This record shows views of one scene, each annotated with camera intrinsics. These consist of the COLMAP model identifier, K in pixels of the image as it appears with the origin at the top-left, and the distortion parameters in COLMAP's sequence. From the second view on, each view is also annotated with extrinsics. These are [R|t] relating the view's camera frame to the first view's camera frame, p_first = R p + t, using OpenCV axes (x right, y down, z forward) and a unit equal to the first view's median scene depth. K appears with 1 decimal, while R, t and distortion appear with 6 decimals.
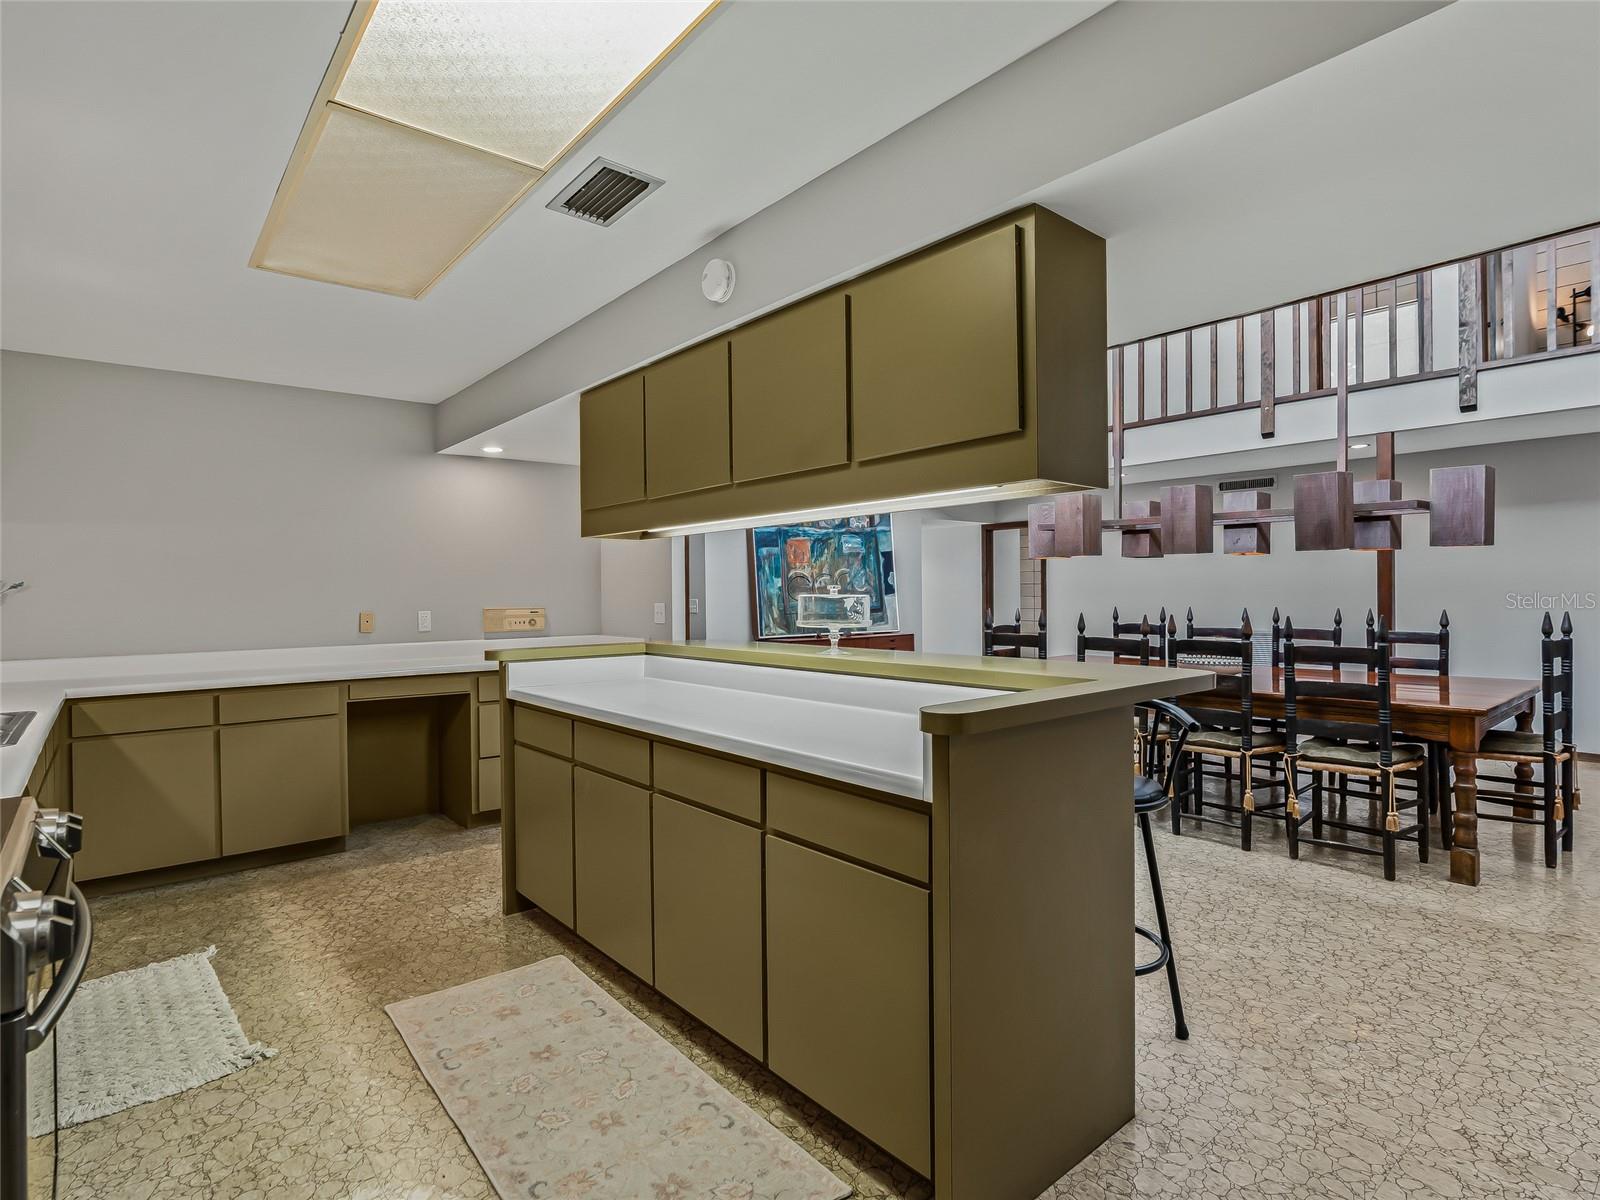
lens RADIAL K [[826.5, 0, 789.6], [0, 826.5, 597.4], [0, 0, 1]] dist [-0.022745, 0.008497]
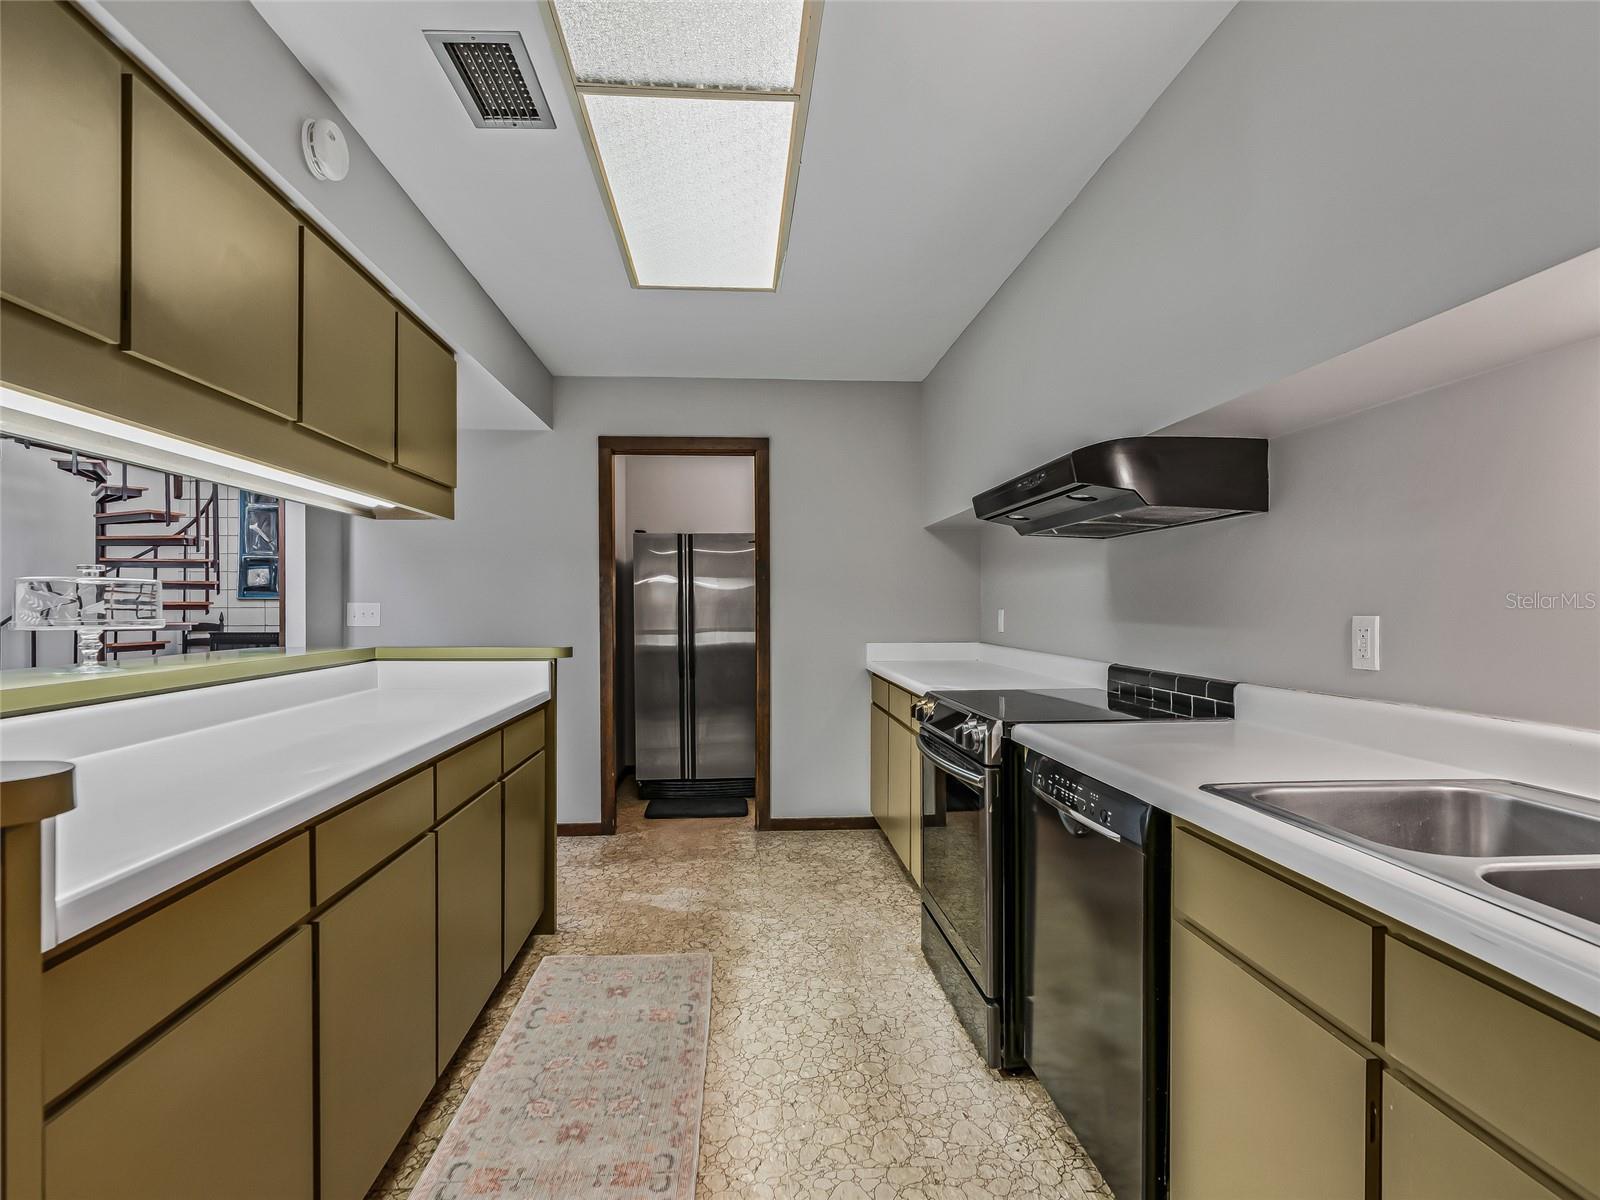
lens RADIAL K [[826.5, 0, 781.0], [0, 826.5, 608.2], [0, 0, 1]] dist [-0.022745, 0.008497]
pose [[-0.807525, 0.009409, 0.589759, -0.749546], [0.011107, 0.999938, -0.000745, 0.025713], [-0.589729, 0.005949, -0.807579, 1.204376]]
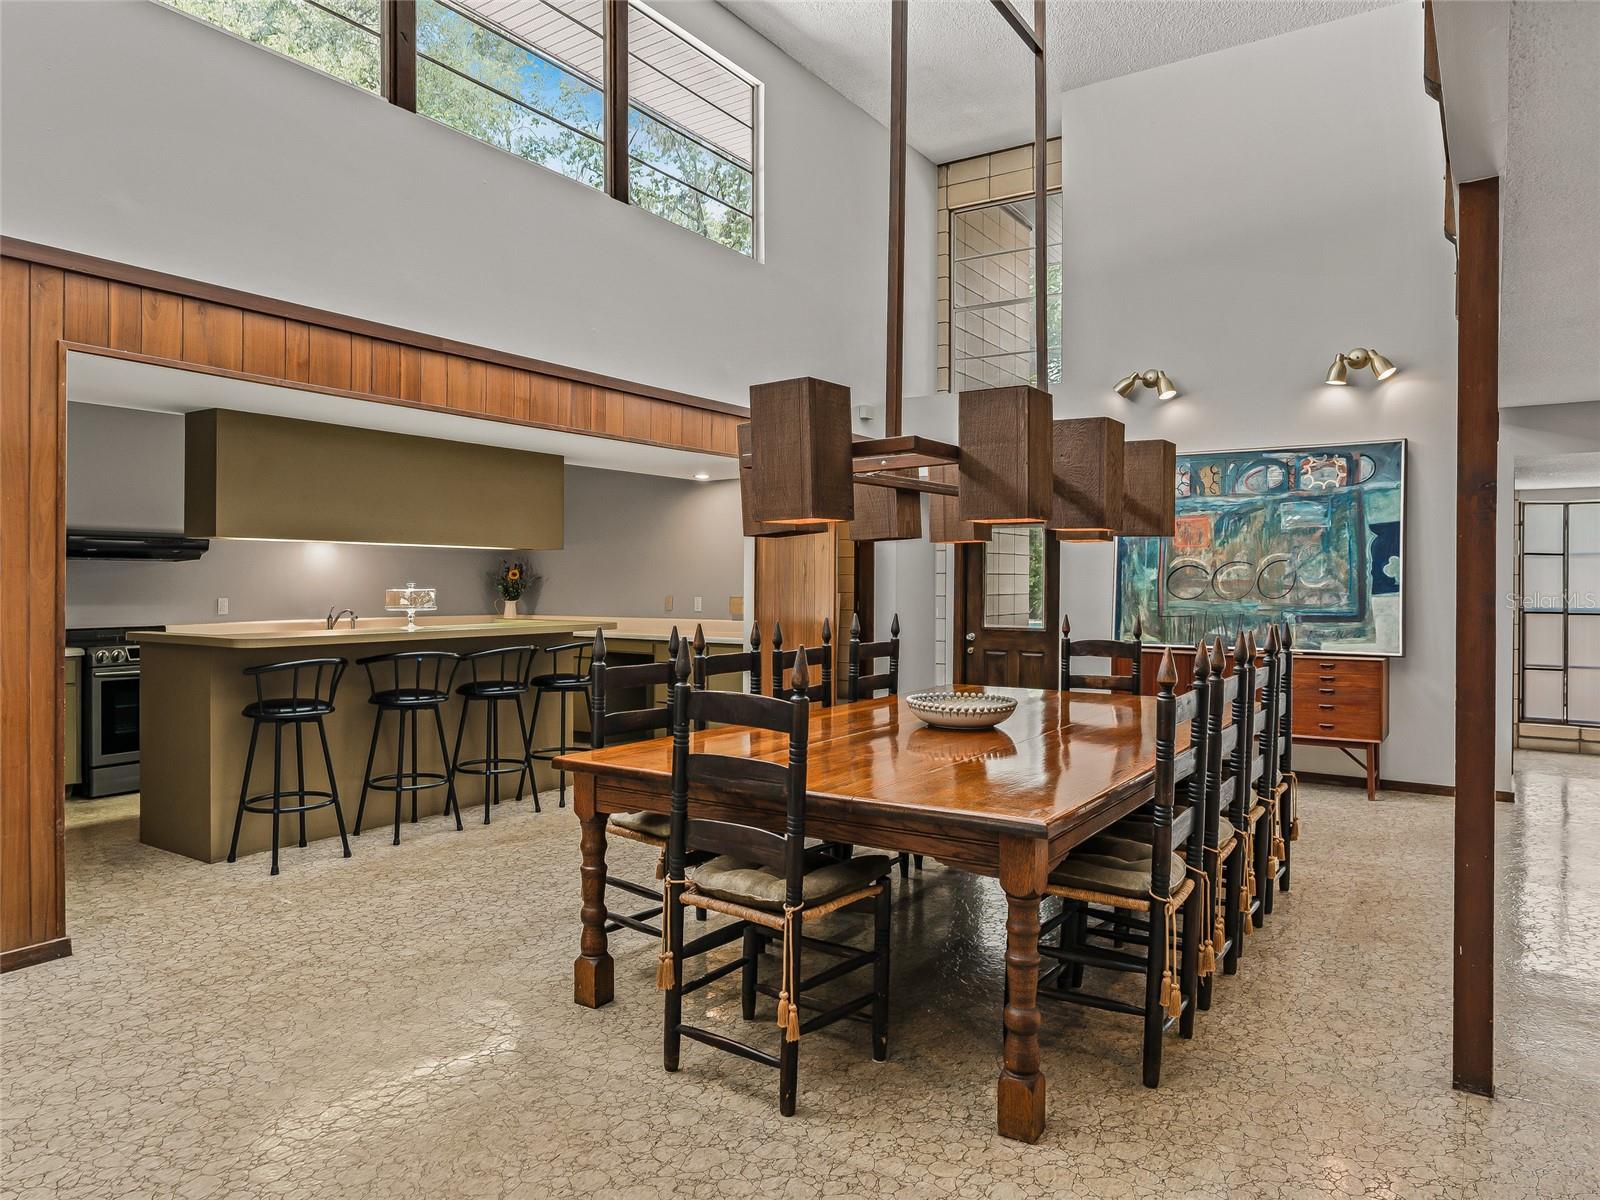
lens RADIAL K [[1055.1, 0, 821.3], [0, 1055.1, 591.7], [0, 0, 1]] dist [-0.023878, 0.004831]
pose [[0.295402, 0.018768, -0.955189, 2.231112], [-0.011284, 0.999806, 0.016155, -0.039067], [0.955306, 0.006006, 0.295556, 1.156905]]
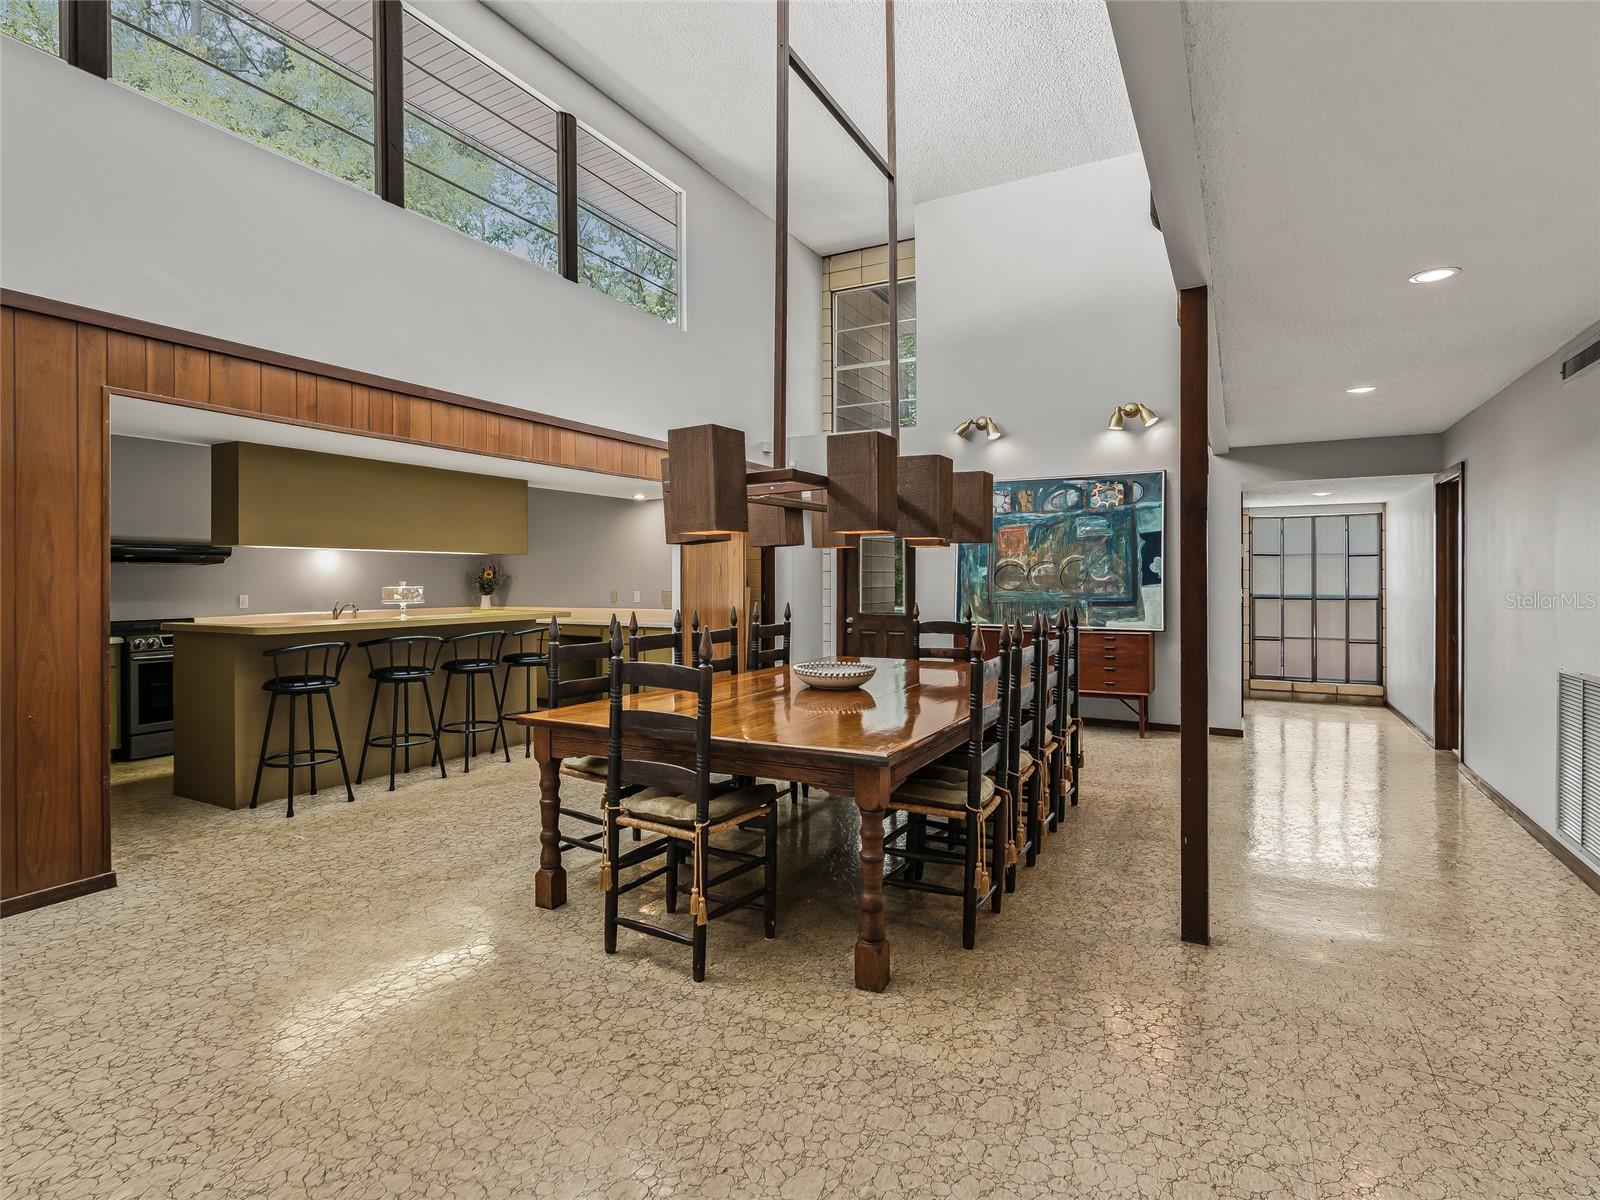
lens RADIAL K [[826.5, 0, 811.4], [0, 826.5, 584.9], [0, 0, 1]] dist [-0.022745, 0.008497]
pose [[0.378394, 0.015170, -0.925520, 2.276842], [-0.005716, 0.999885, 0.014052, -0.039622], [0.925627, -0.000027, 0.378437, 1.162760]]
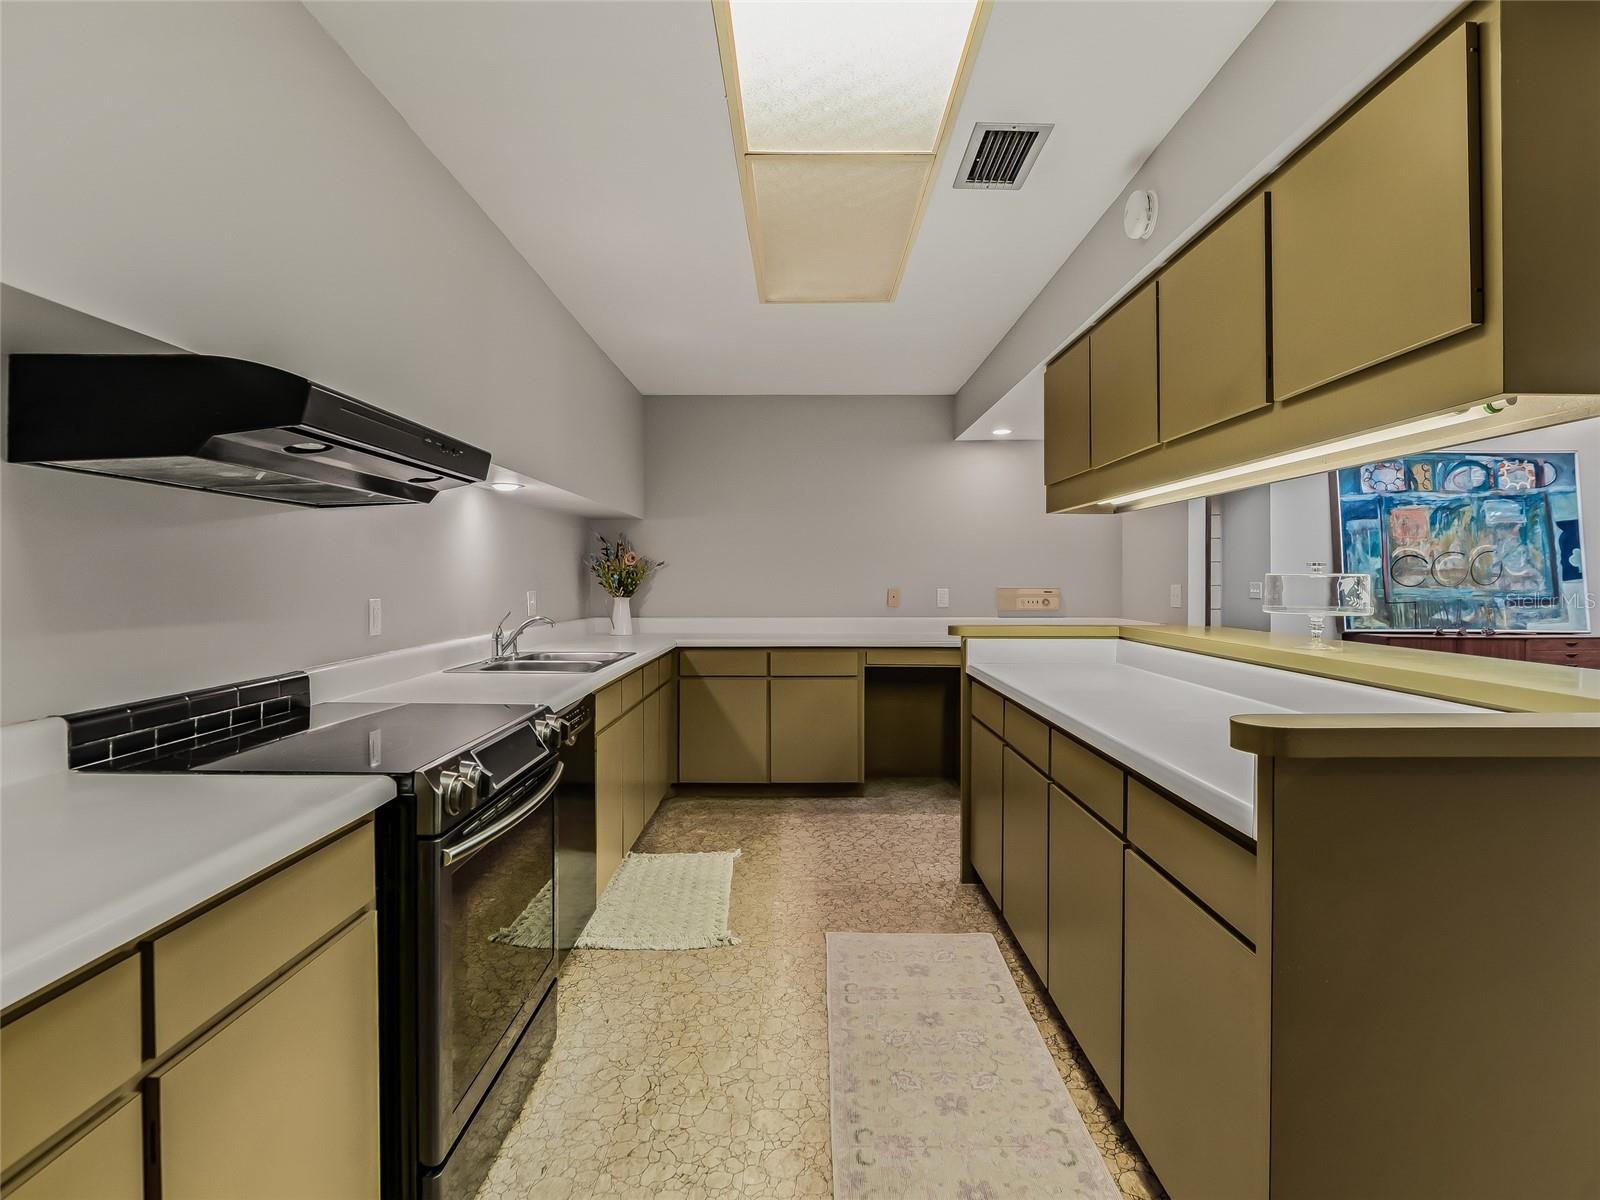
lens RADIAL K [[826.5, 0, 798.6], [0, 826.5, 581.5], [0, 0, 1]] dist [-0.022745, 0.008497]
pose [[0.768751, 0.013290, -0.639411, 0.174443], [-0.012510, 0.999905, 0.005742, 0.005907], [0.639426, 0.003585, 0.768844, 0.083064]]
